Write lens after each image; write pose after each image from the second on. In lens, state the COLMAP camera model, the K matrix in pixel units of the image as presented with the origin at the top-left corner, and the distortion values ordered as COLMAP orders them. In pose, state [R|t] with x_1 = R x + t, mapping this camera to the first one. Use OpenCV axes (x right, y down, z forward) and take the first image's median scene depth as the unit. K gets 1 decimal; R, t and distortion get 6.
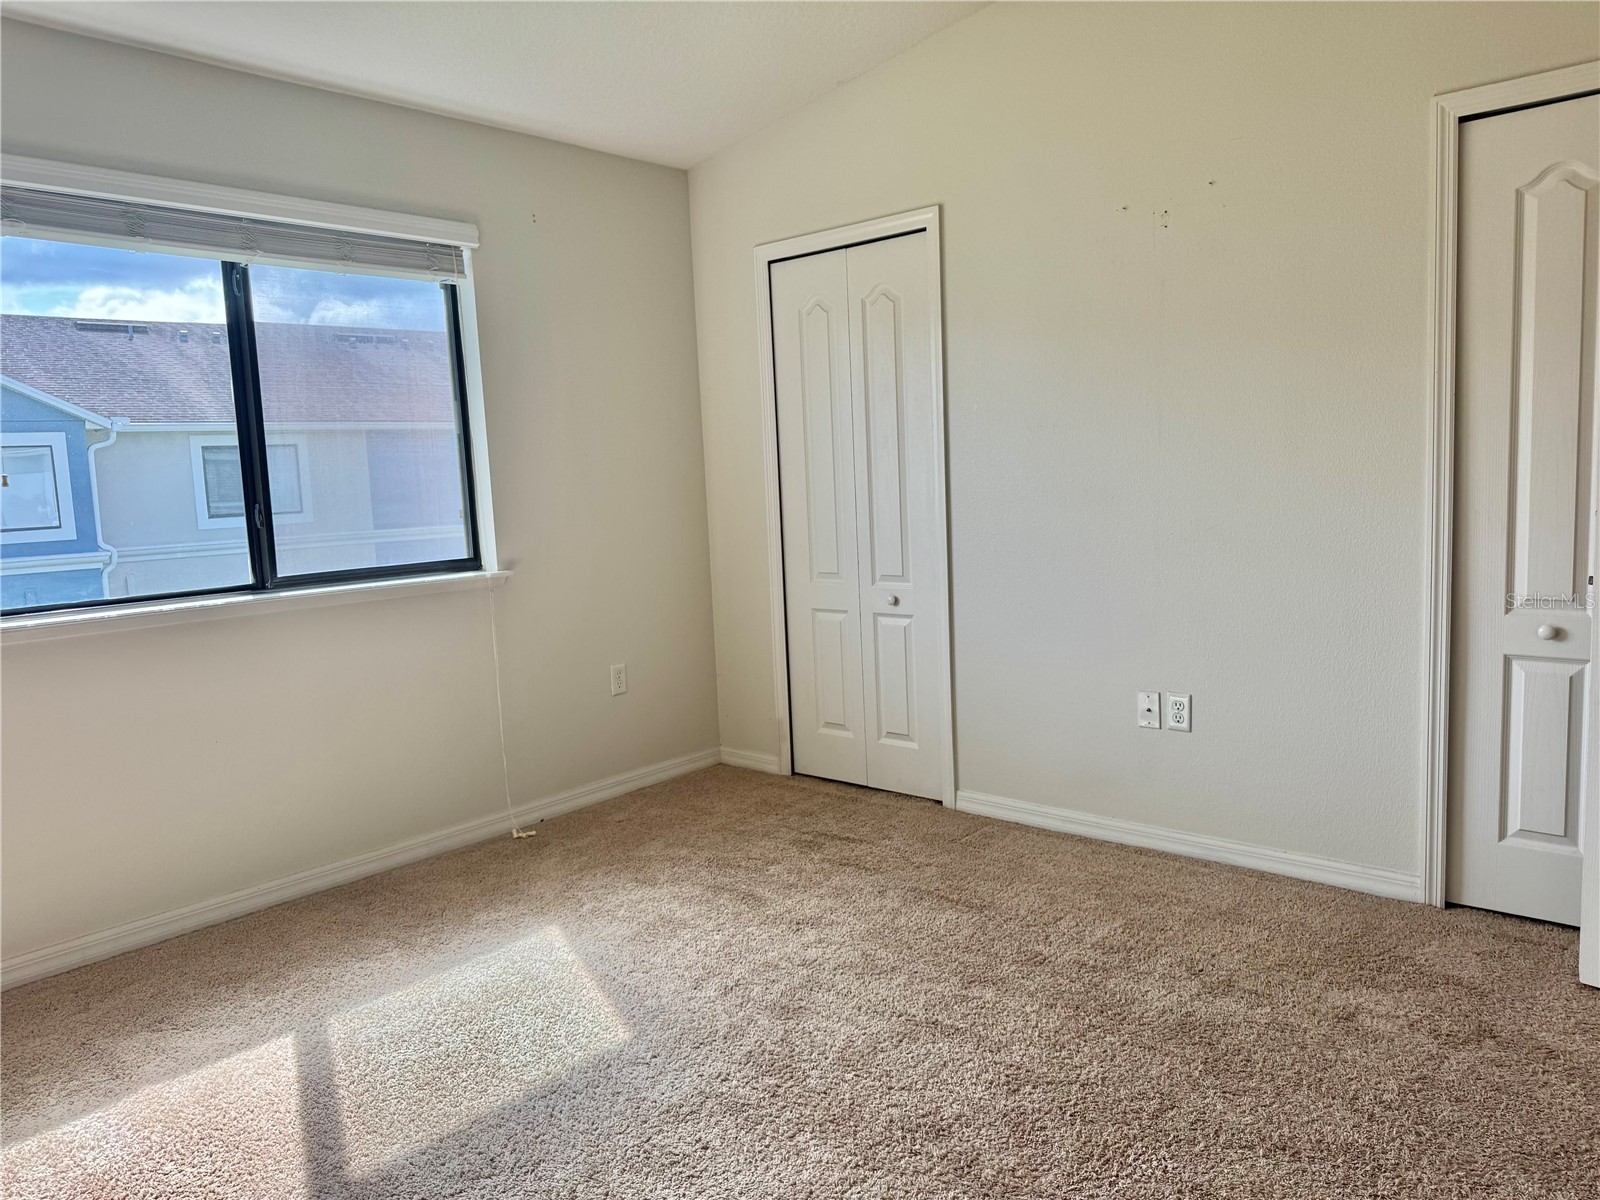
lens RADIAL K [[1137.5, 0, 799.8], [0, 1137.5, 593.3], [0, 0, 1]] dist [0.095003, -0.130735]
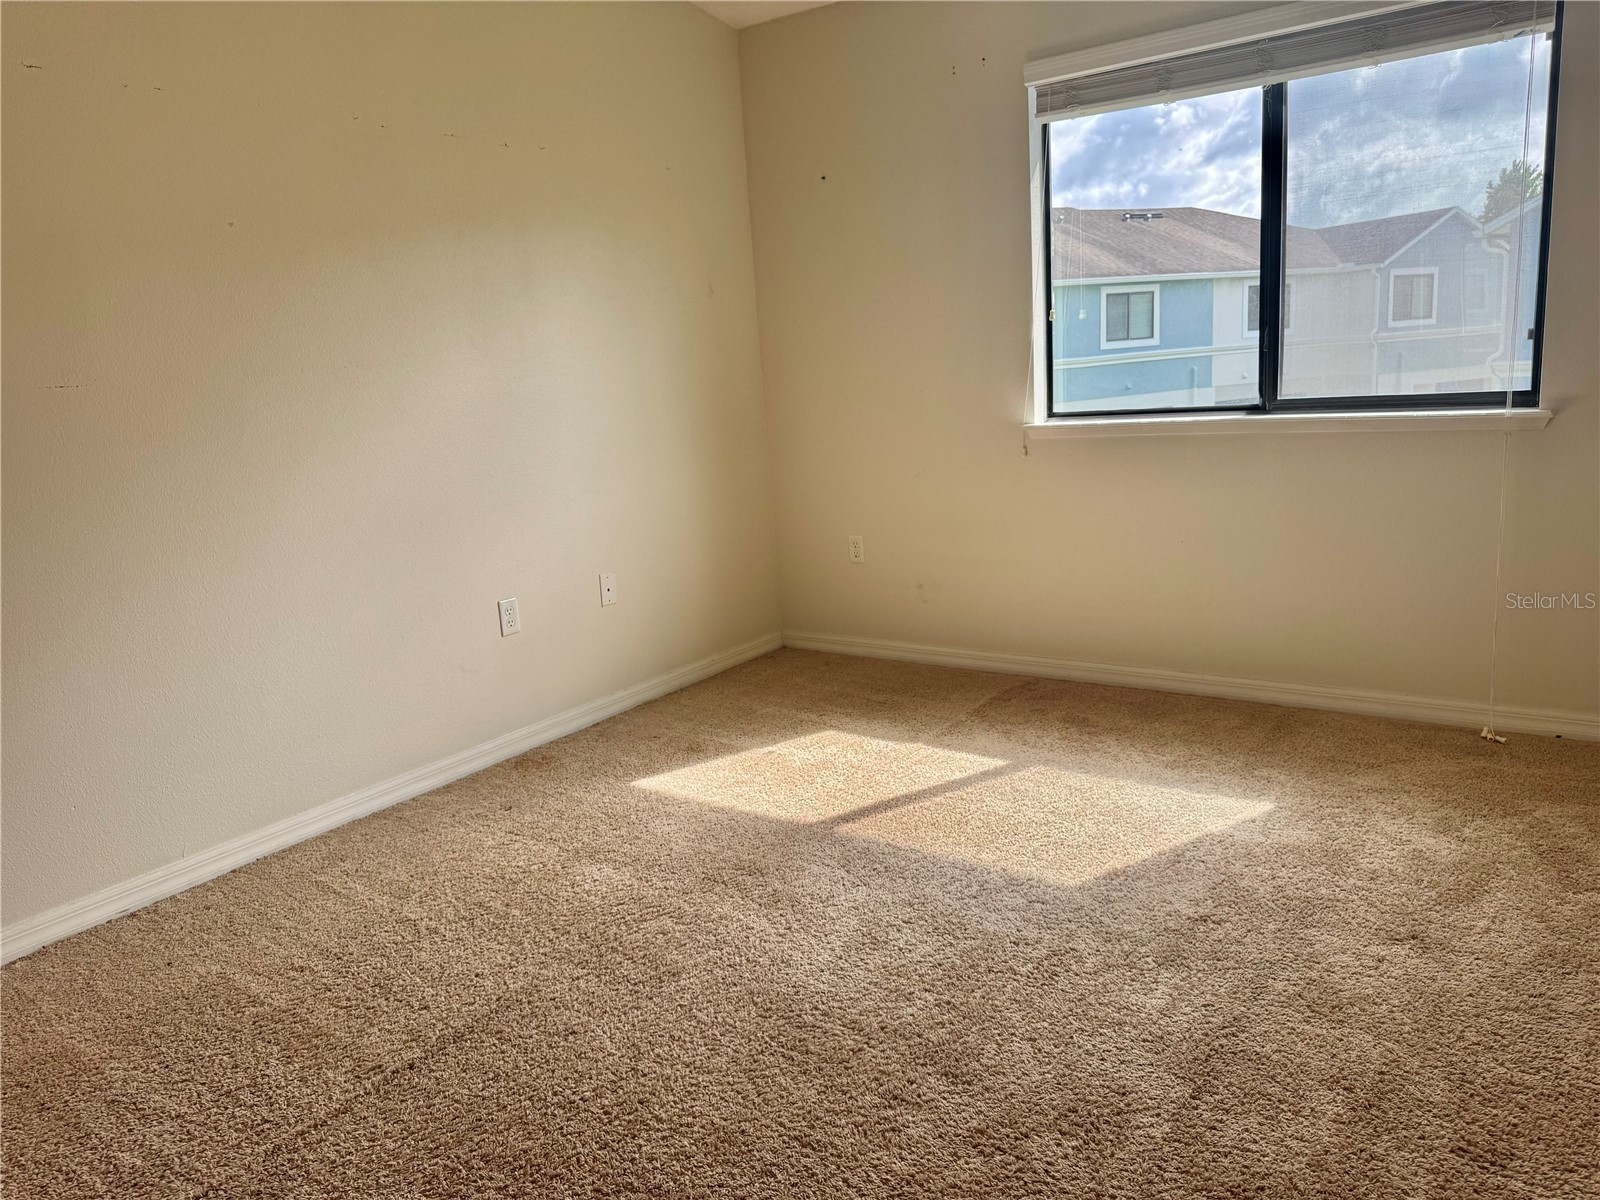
lens RADIAL K [[1112.8, 0, 800.9], [0, 1112.8, 604.6], [0, 0, 1]] dist [0.071475, -0.138147]
pose [[0.101879, 0.244570, -0.964265, 0.537203], [-0.049660, 0.969350, 0.240613, -0.058673], [0.993556, 0.023372, 0.110902, 0.488880]]
